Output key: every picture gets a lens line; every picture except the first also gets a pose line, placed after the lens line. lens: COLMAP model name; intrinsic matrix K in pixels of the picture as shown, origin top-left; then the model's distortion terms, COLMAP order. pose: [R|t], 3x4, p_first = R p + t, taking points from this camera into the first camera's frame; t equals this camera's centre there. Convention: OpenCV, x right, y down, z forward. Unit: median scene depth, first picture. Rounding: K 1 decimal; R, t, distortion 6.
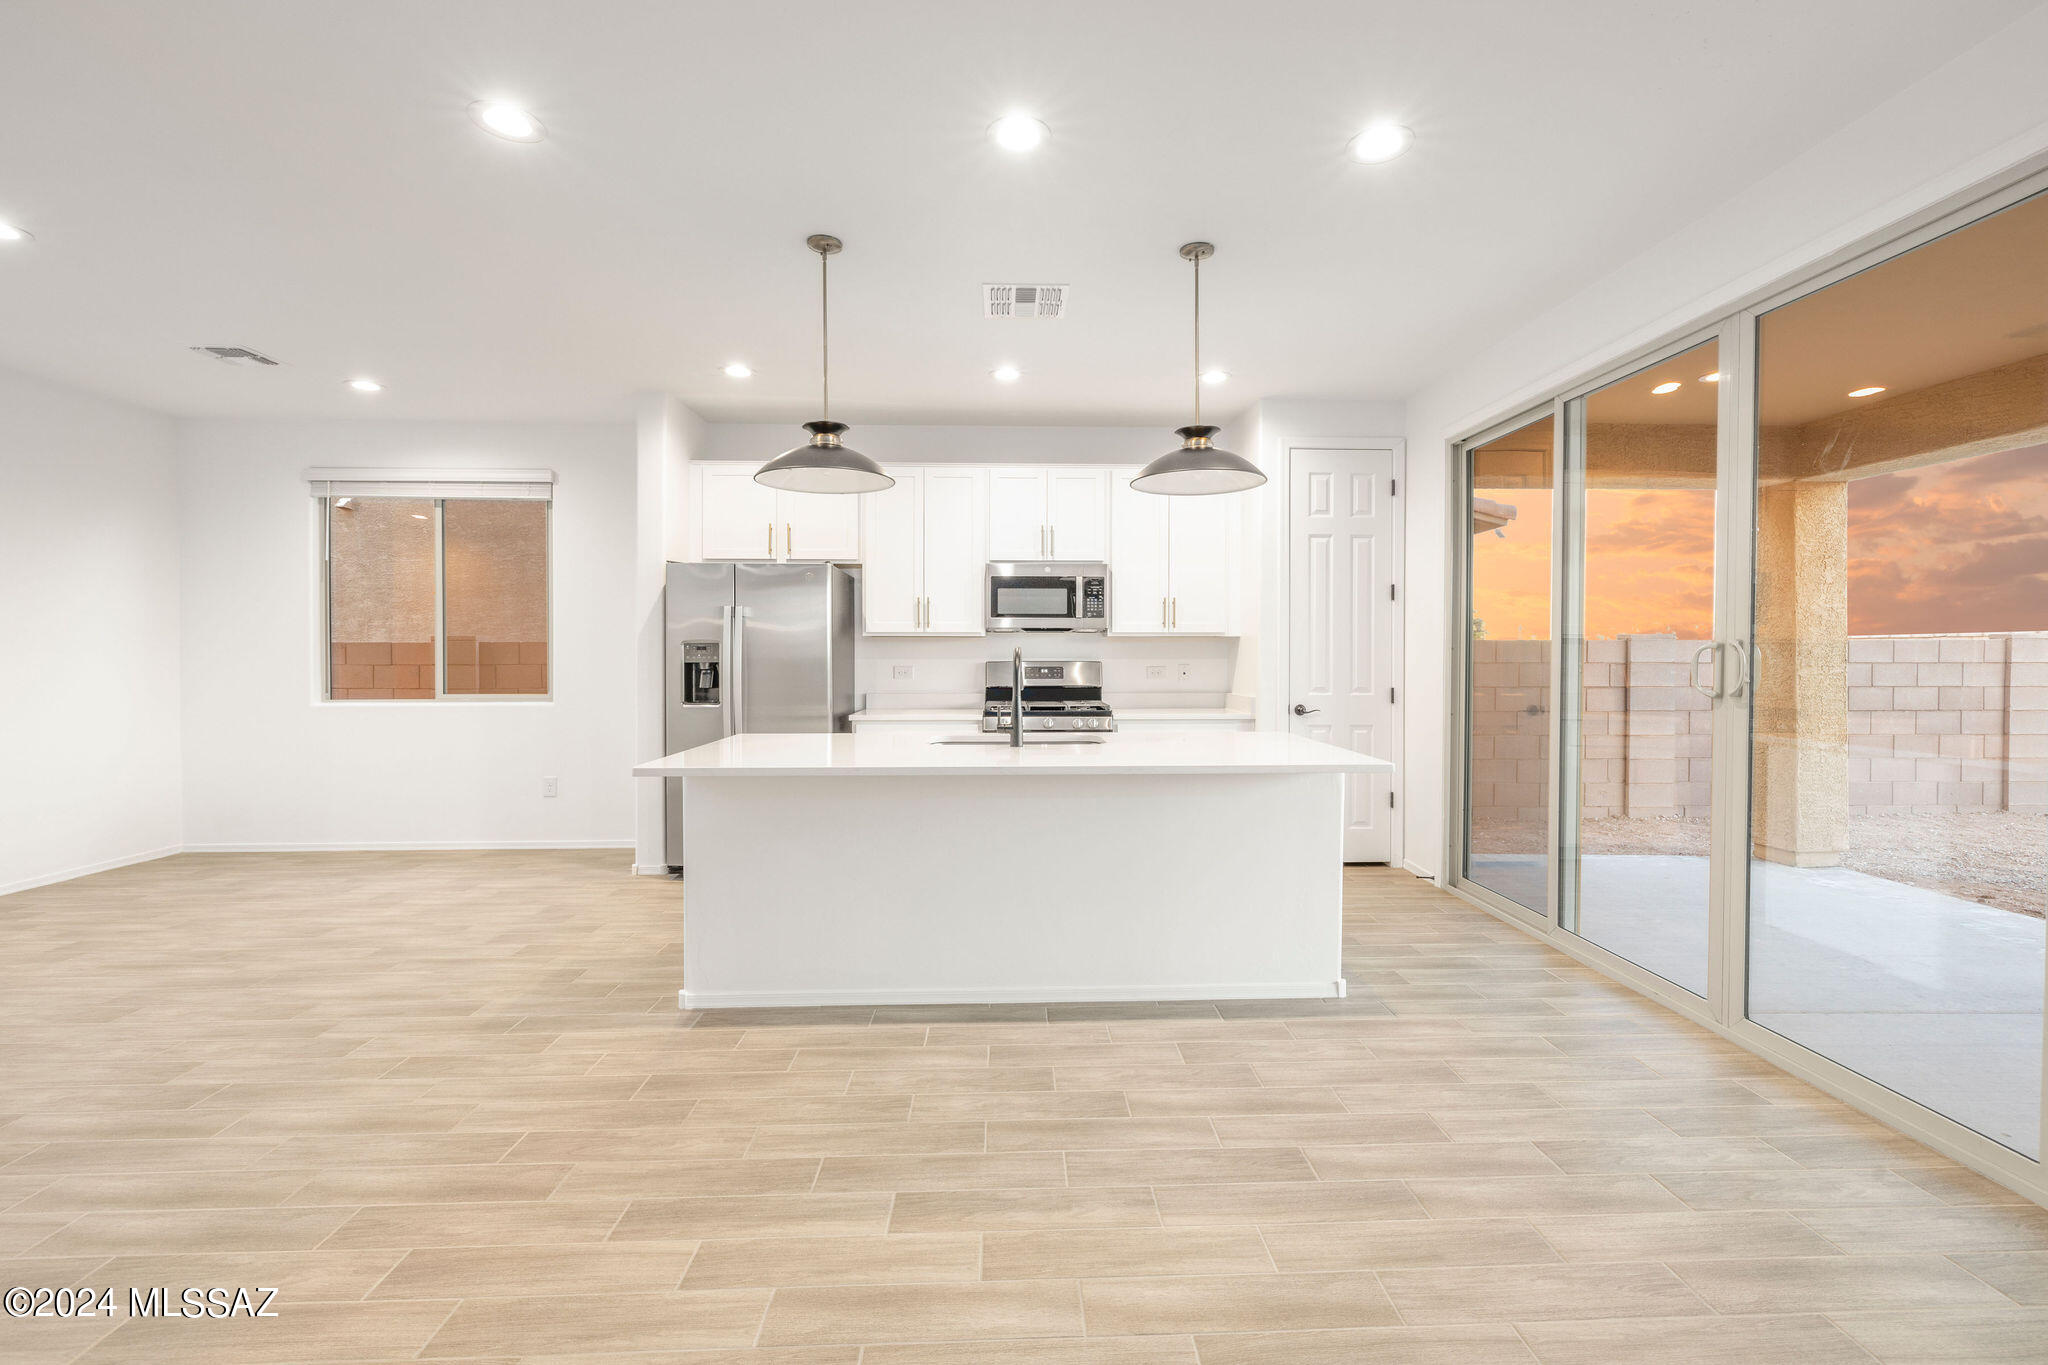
lens RADIAL K [[865.0, 0, 1033.9], [0, 865.0, 658.4], [0, 0, 1]] dist [0.000935, -0.001541]
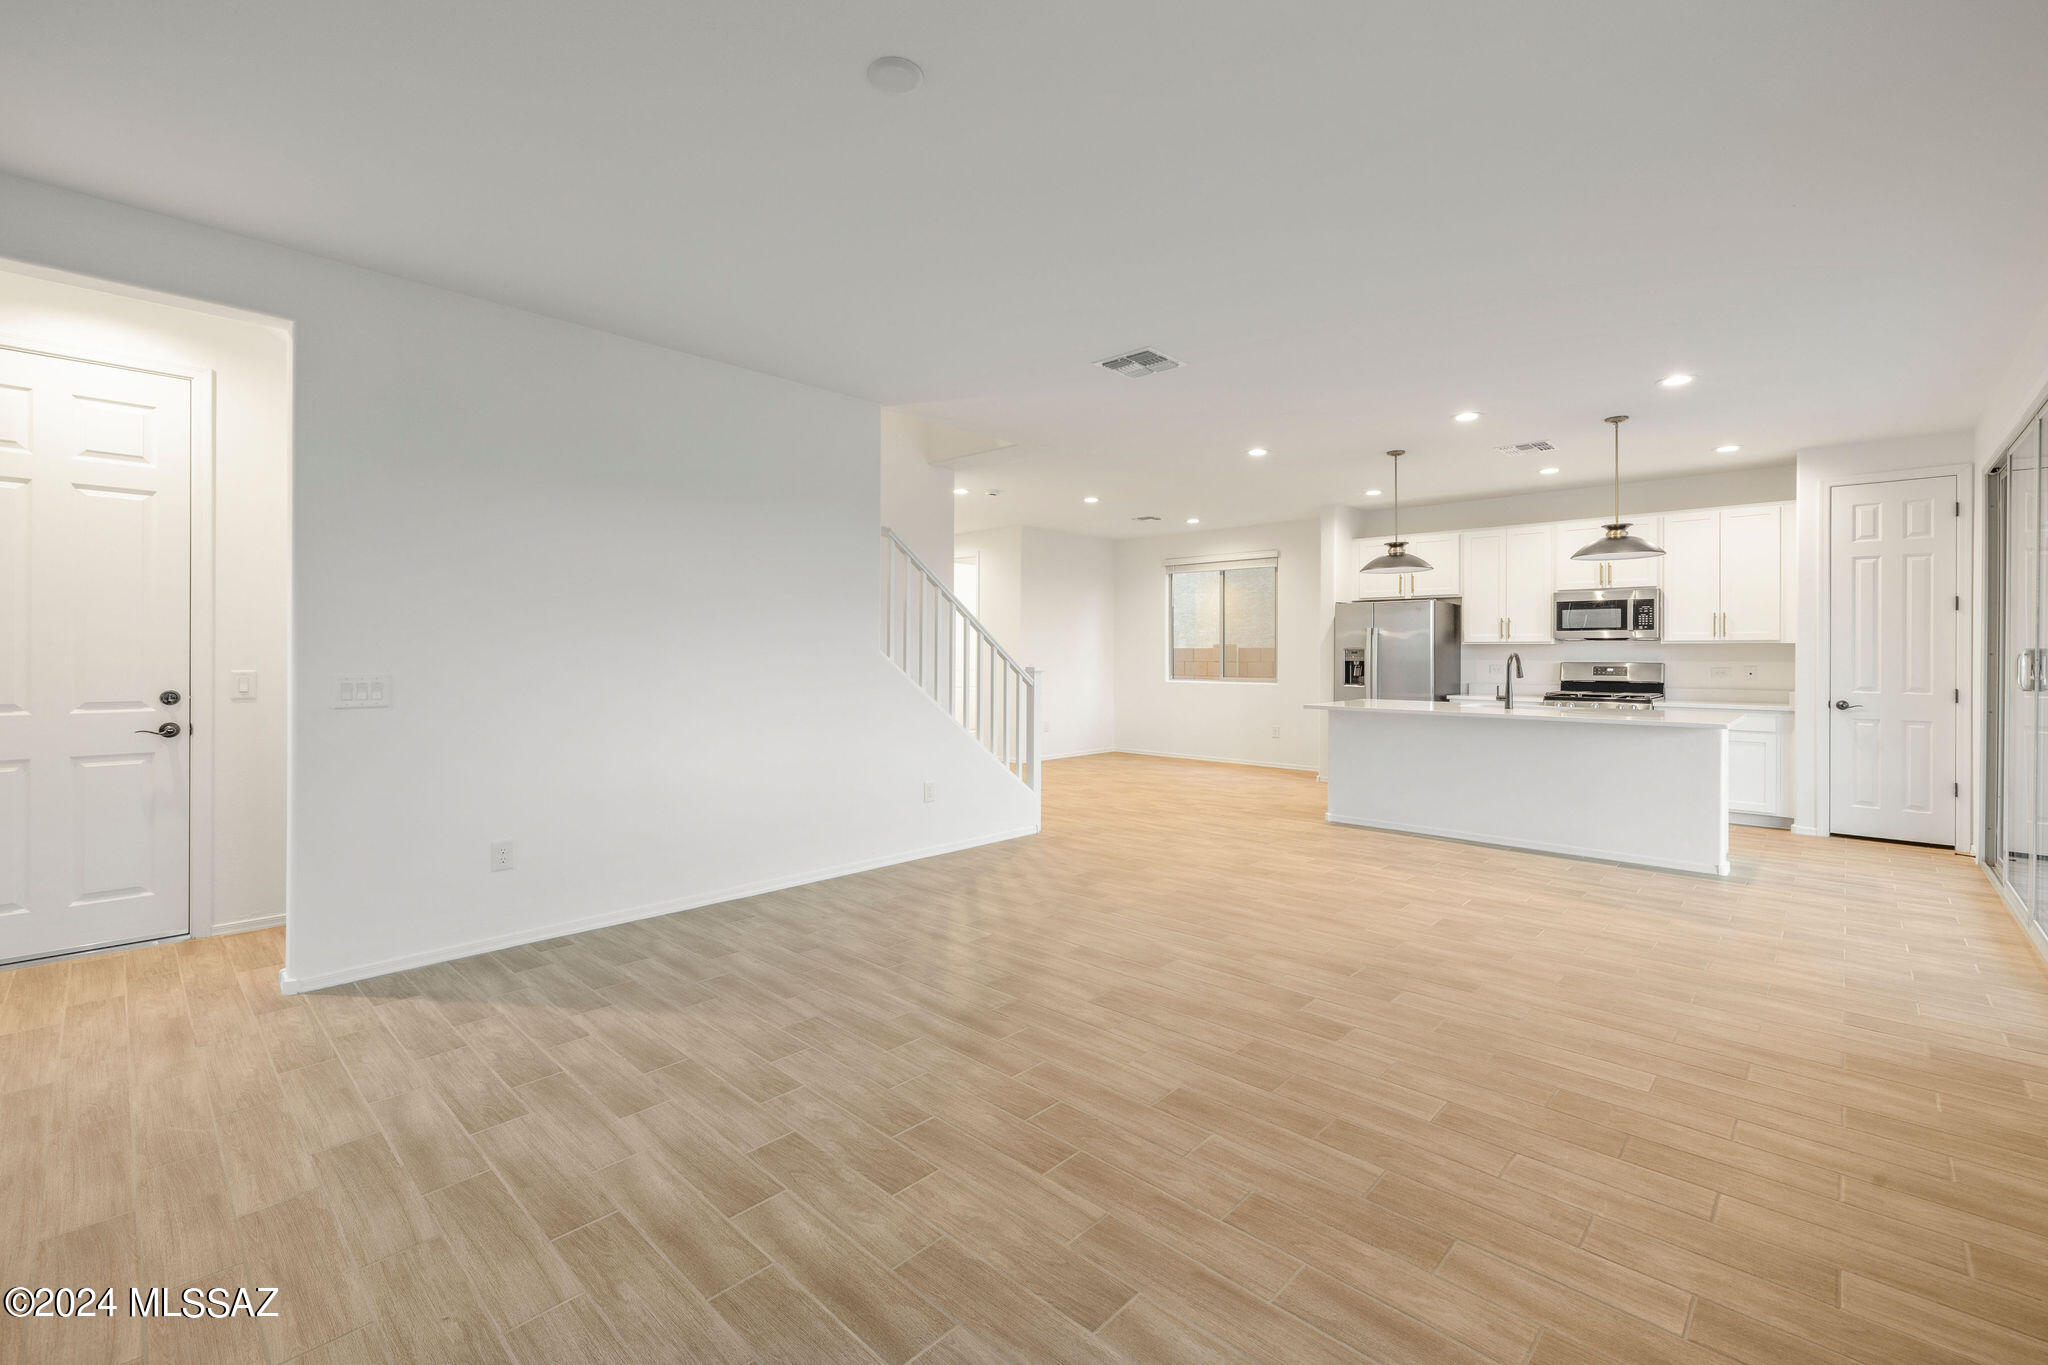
lens RADIAL K [[865.0, 0, 1038.7], [0, 865.0, 663.1], [0, 0, 1]] dist [0.000935, -0.001541]
pose [[0.705410, 0.009760, -0.708733, 0.390601], [-0.006007, 0.999952, 0.007792, -0.000687], [0.708774, -0.001239, 0.705434, -0.656136]]
